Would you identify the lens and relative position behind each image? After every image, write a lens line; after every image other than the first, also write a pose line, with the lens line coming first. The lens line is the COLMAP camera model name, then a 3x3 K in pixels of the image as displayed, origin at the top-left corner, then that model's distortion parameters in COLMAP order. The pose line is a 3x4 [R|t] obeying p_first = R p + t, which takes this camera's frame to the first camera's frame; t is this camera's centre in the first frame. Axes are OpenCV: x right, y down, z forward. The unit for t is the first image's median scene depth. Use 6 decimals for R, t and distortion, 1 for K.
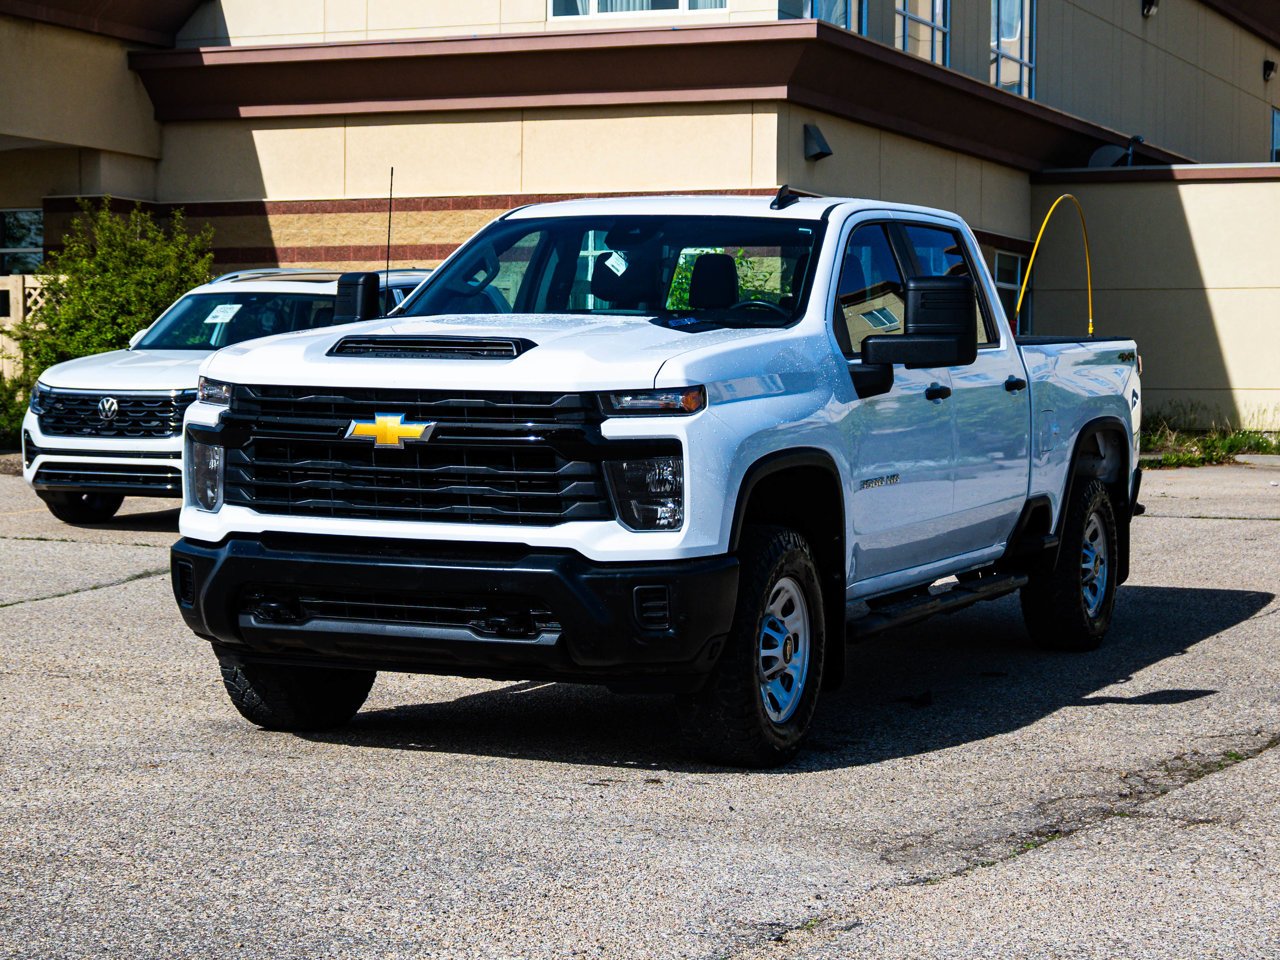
lens RADIAL K [[2799.2, 0, 672.1], [0, 2799.2, 479.0], [0, 0, 1]] dist [-0.053273, 0.240596]
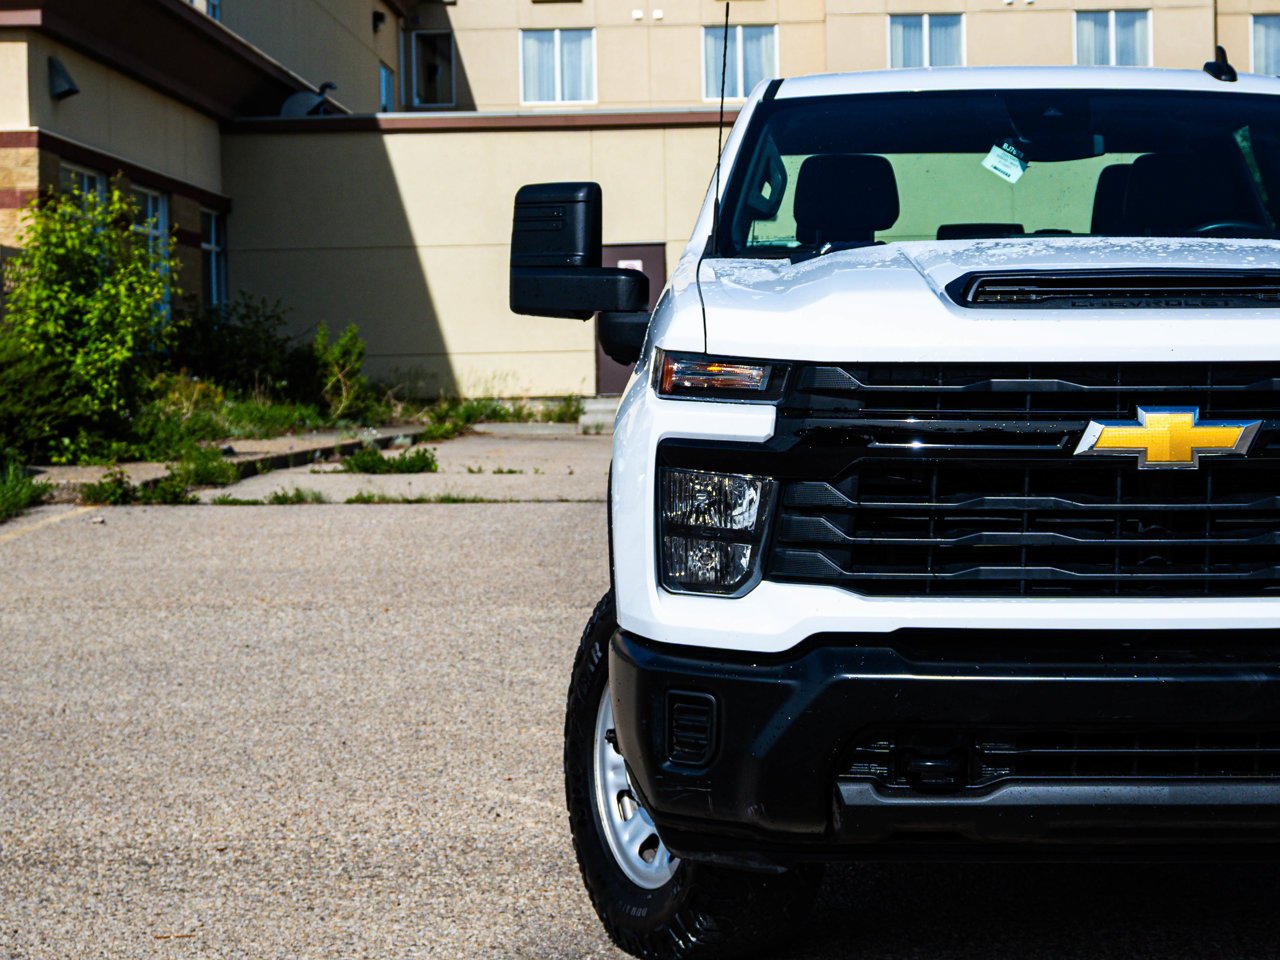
lens RADIAL K [[2799.5, 0, 689.1], [0, 2799.5, 479.5], [0, 0, 1]] dist [-0.048231, 0.333012]
pose [[0.924870, -0.040540, 0.378117, -0.390676], [0.036285, 0.999173, 0.018375, -0.022238], [-0.378549, -0.003274, 0.925575, 0.507388]]
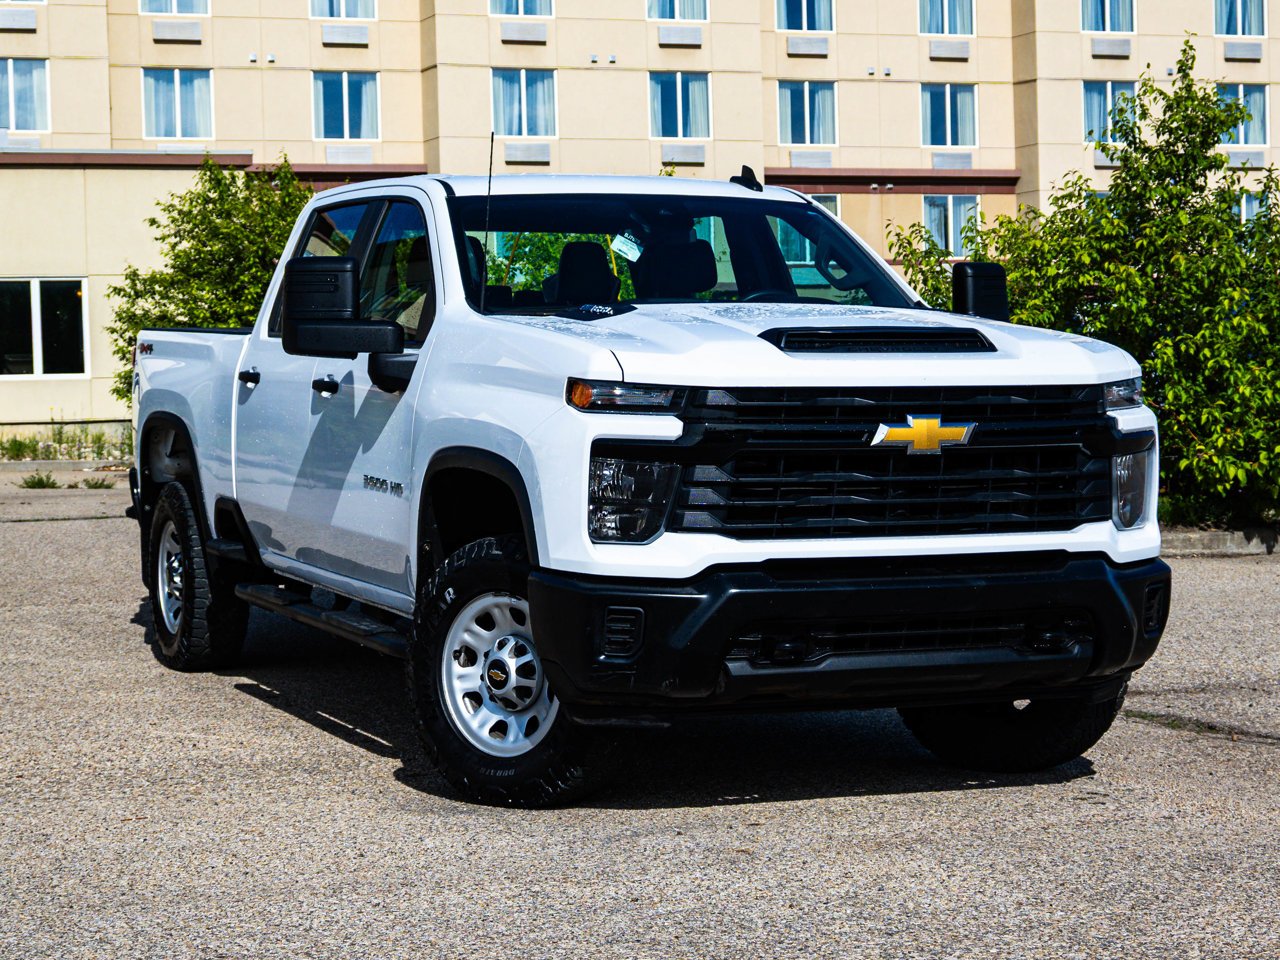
lens RADIAL K [[2799.5, 0, 689.1], [0, 2799.5, 479.5], [0, 0, 1]] dist [-0.048231, 0.333012]
pose [[0.717189, -0.052164, 0.694924, -0.751738], [0.044487, 0.998588, 0.029046, -0.031379], [-0.695457, 0.010084, 0.718497, 0.405581]]
